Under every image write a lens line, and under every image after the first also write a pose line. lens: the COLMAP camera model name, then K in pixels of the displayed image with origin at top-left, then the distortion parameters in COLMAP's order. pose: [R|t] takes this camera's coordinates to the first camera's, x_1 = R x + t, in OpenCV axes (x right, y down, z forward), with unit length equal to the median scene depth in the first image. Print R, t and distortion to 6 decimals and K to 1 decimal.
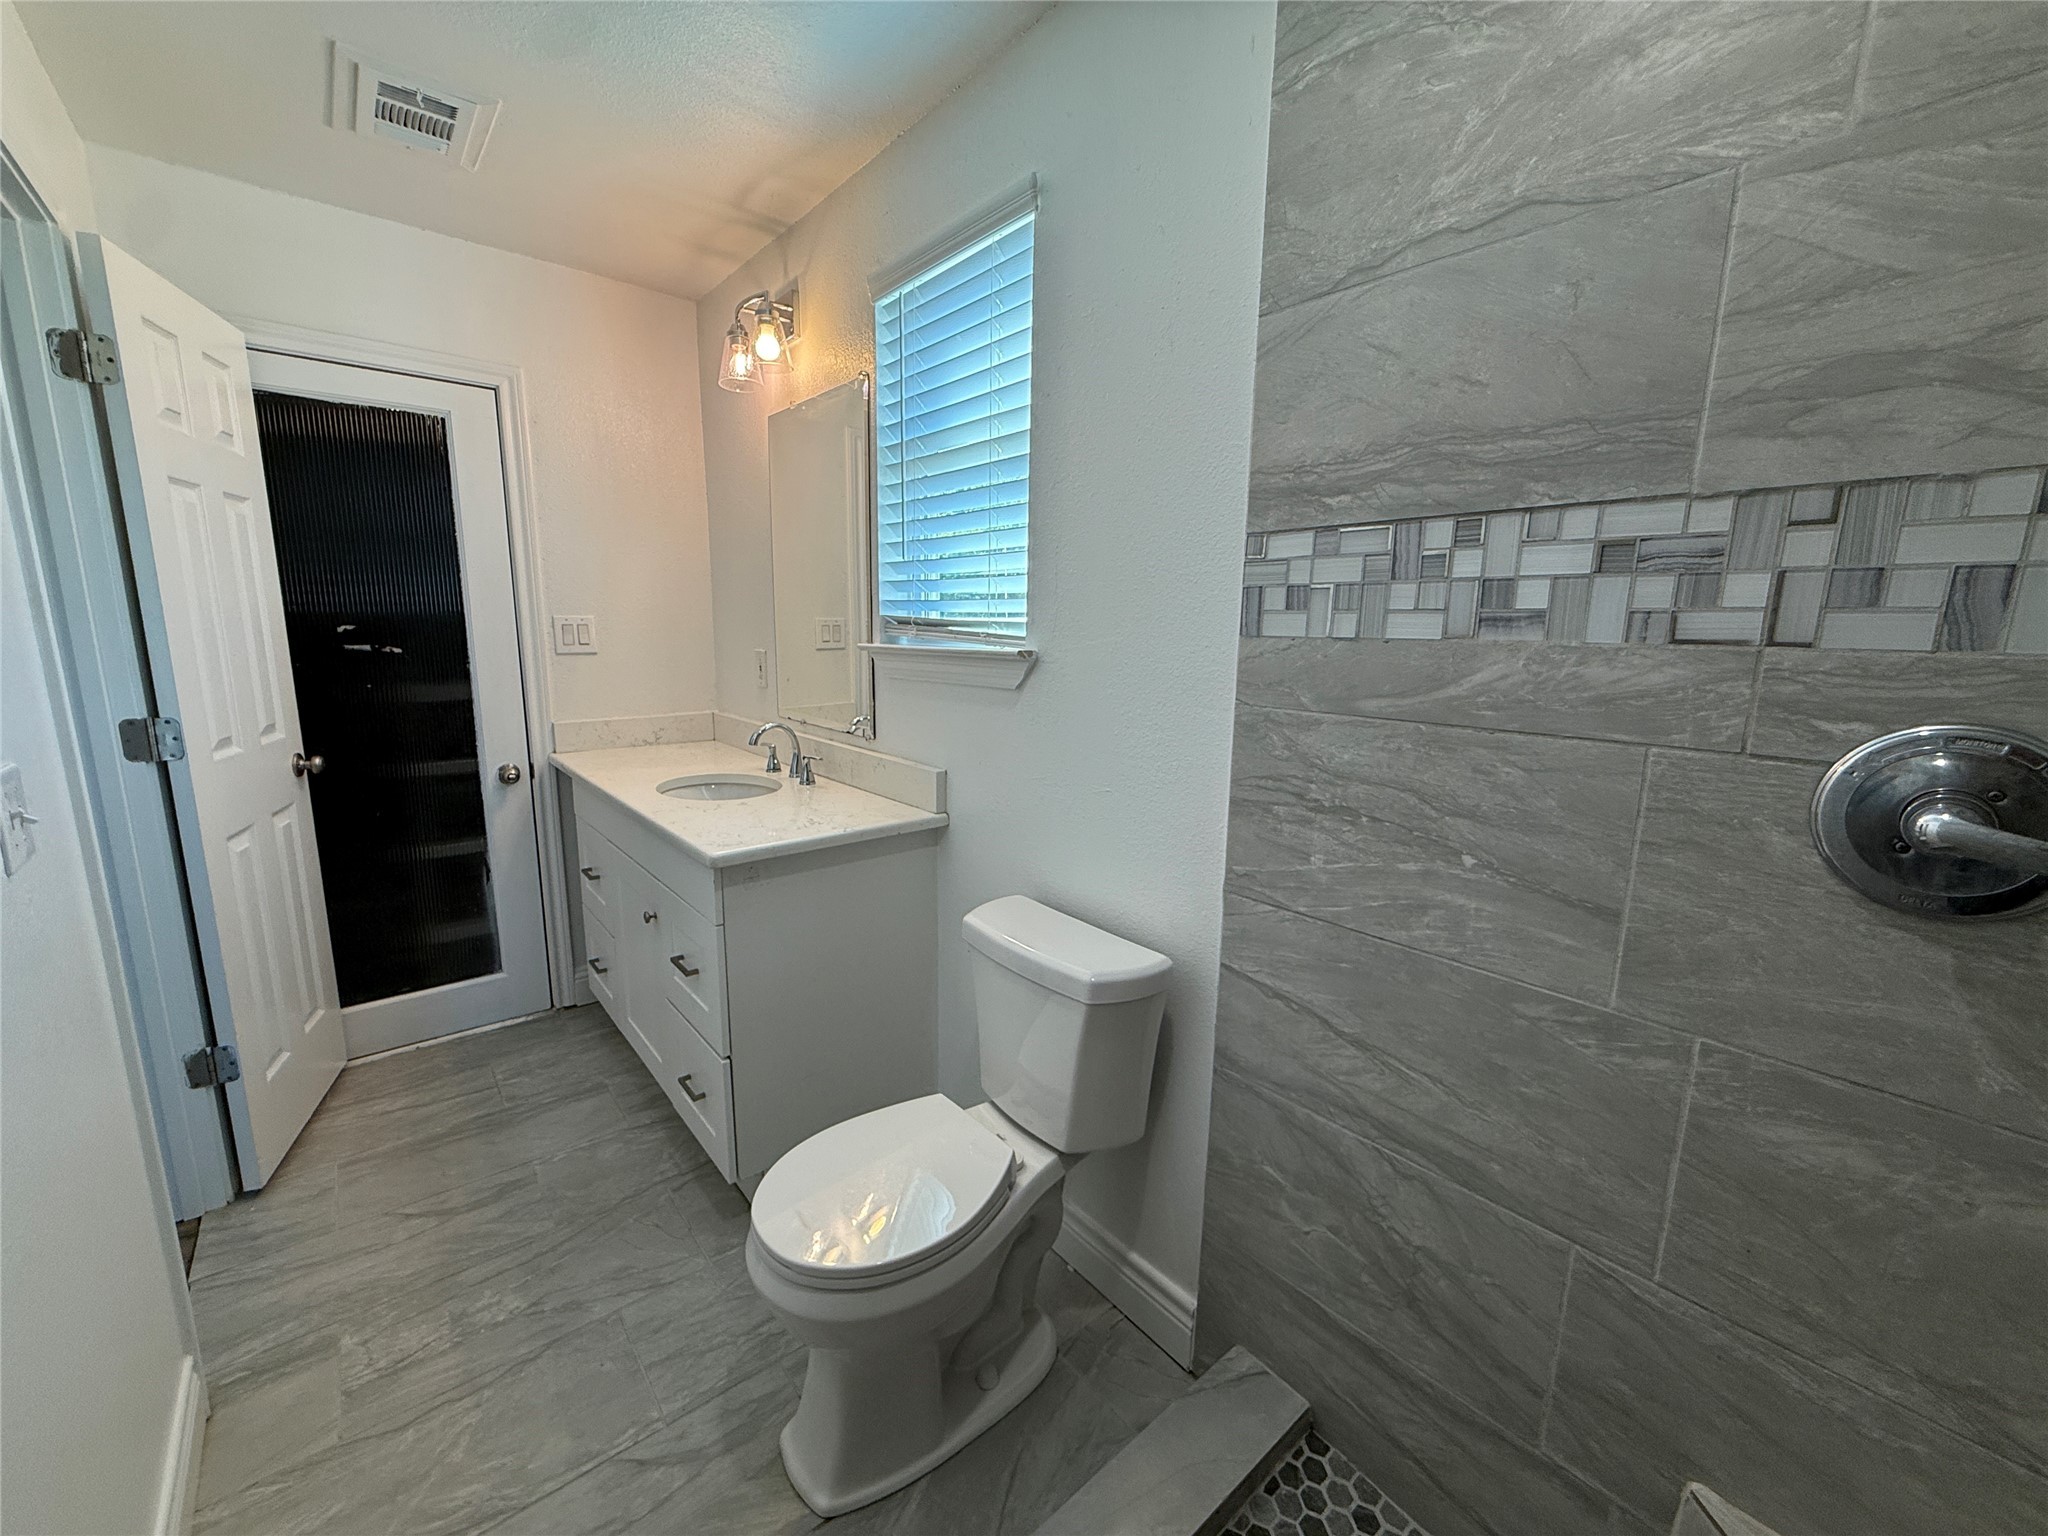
lens RADIAL K [[816.6, 0, 1017.9], [0, 816.6, 773.8], [0, 0, 1]] dist [-0.000393, 0.000695]
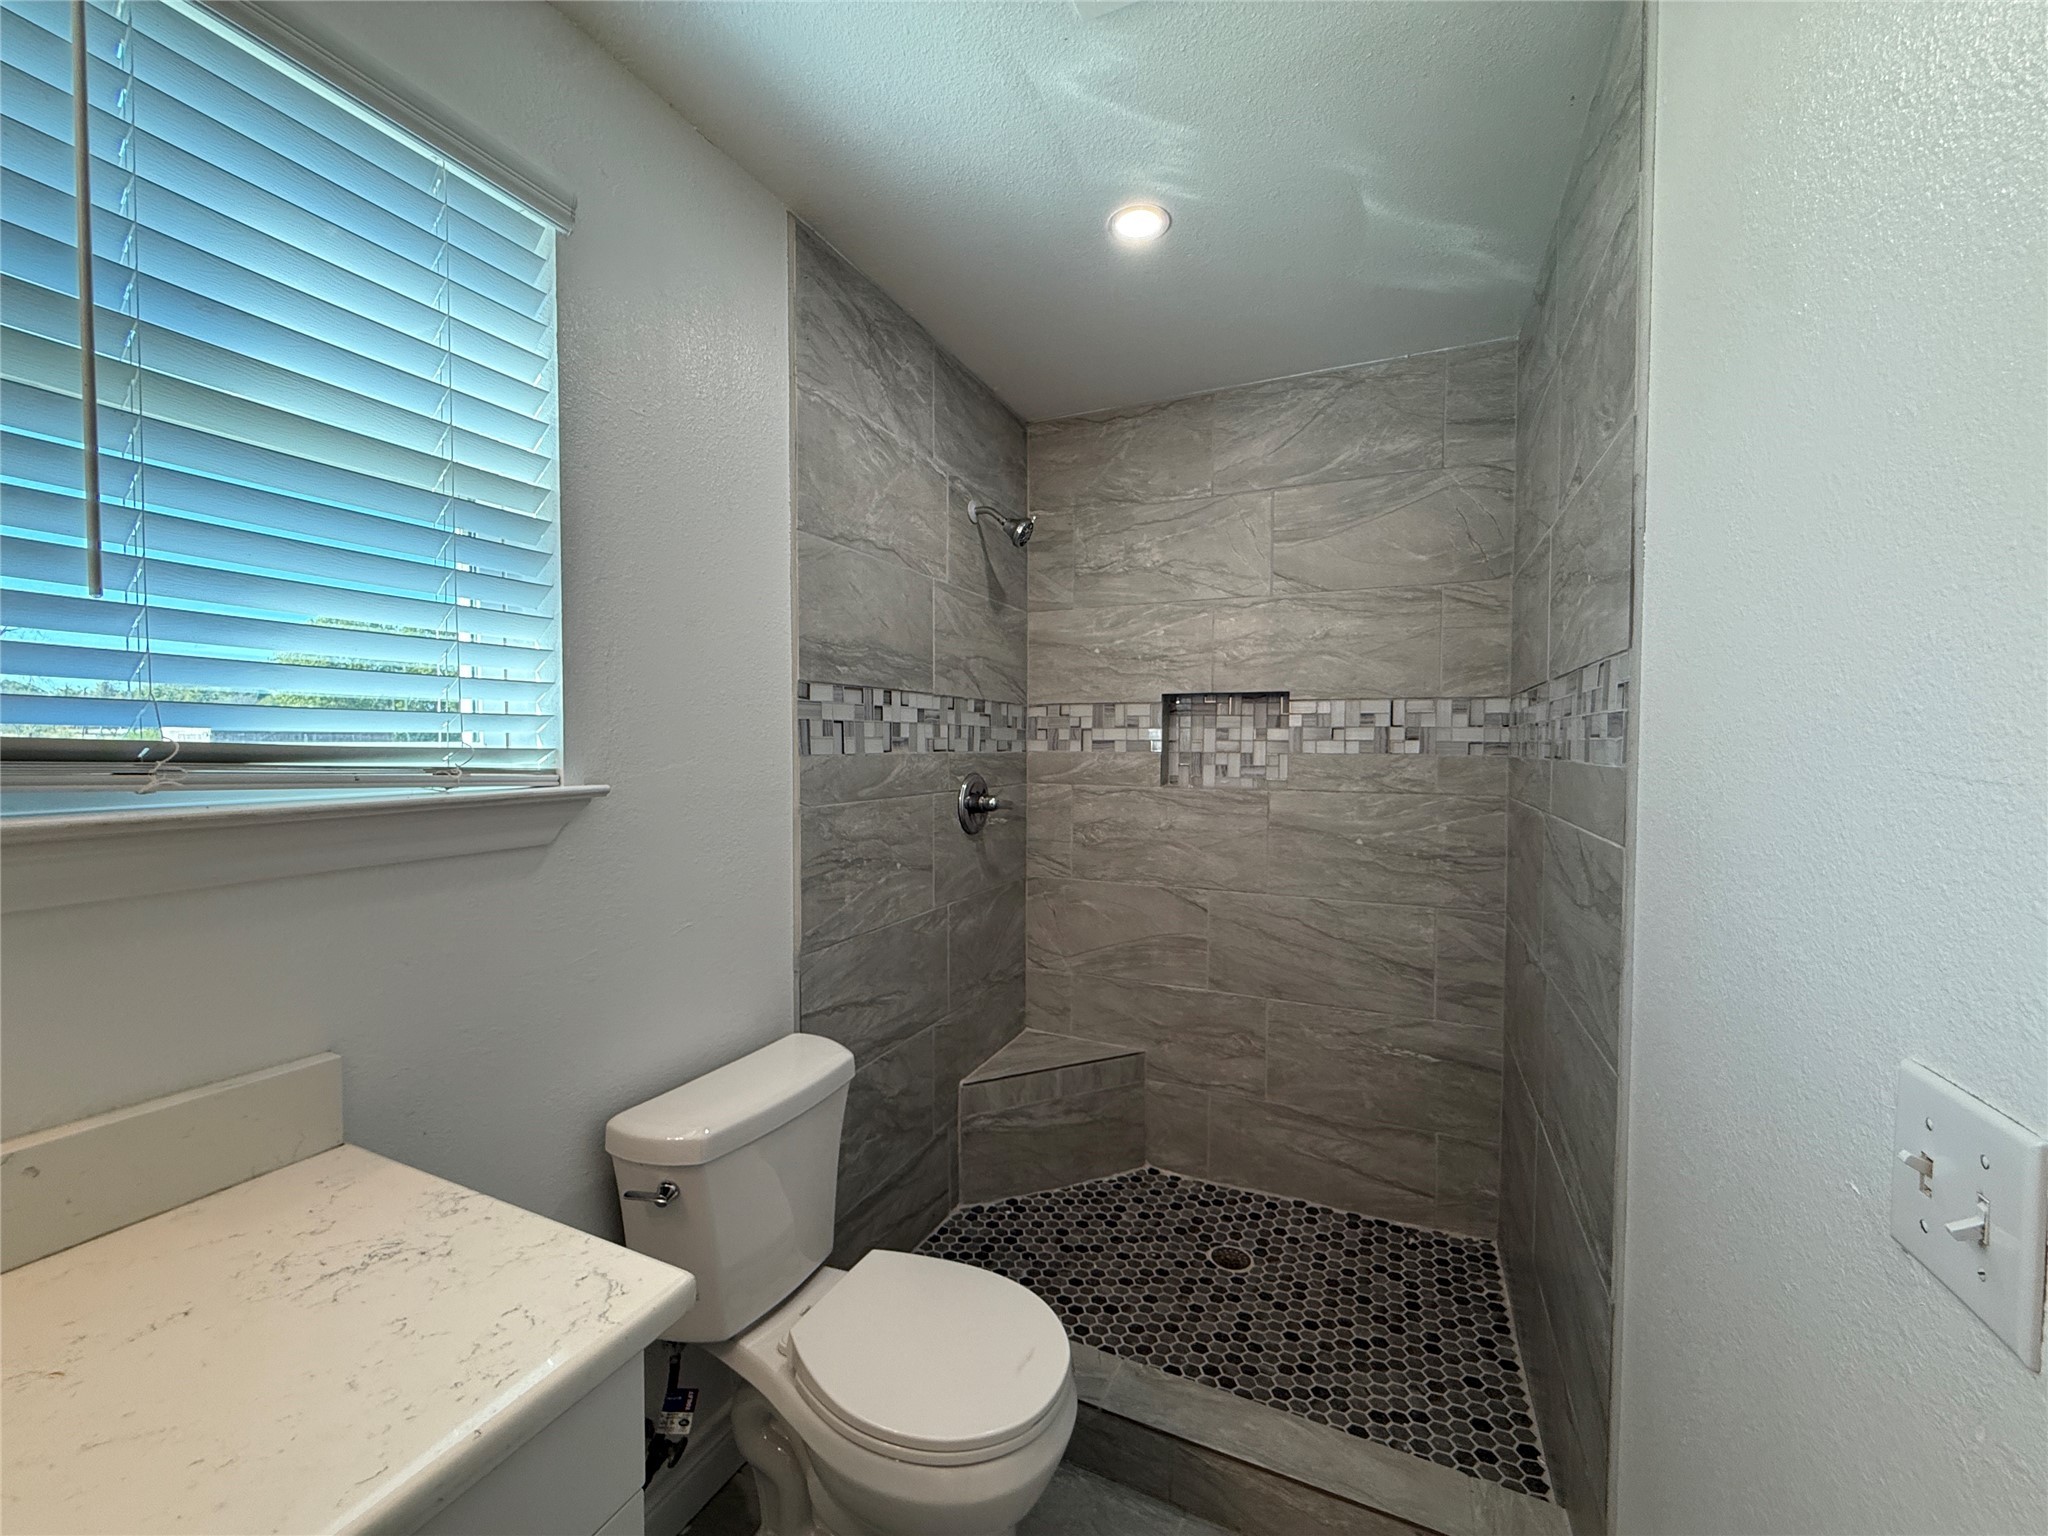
lens RADIAL K [[816.6, 0, 1012.5], [0, 816.6, 766.4], [0, 0, 1]] dist [-0.000393, 0.000695]
pose [[-0.419142, -0.044182, 0.906845, -1.251075], [0.153550, 0.980978, 0.118764, -0.300295], [-0.894842, 0.189025, -0.404385, 1.445543]]
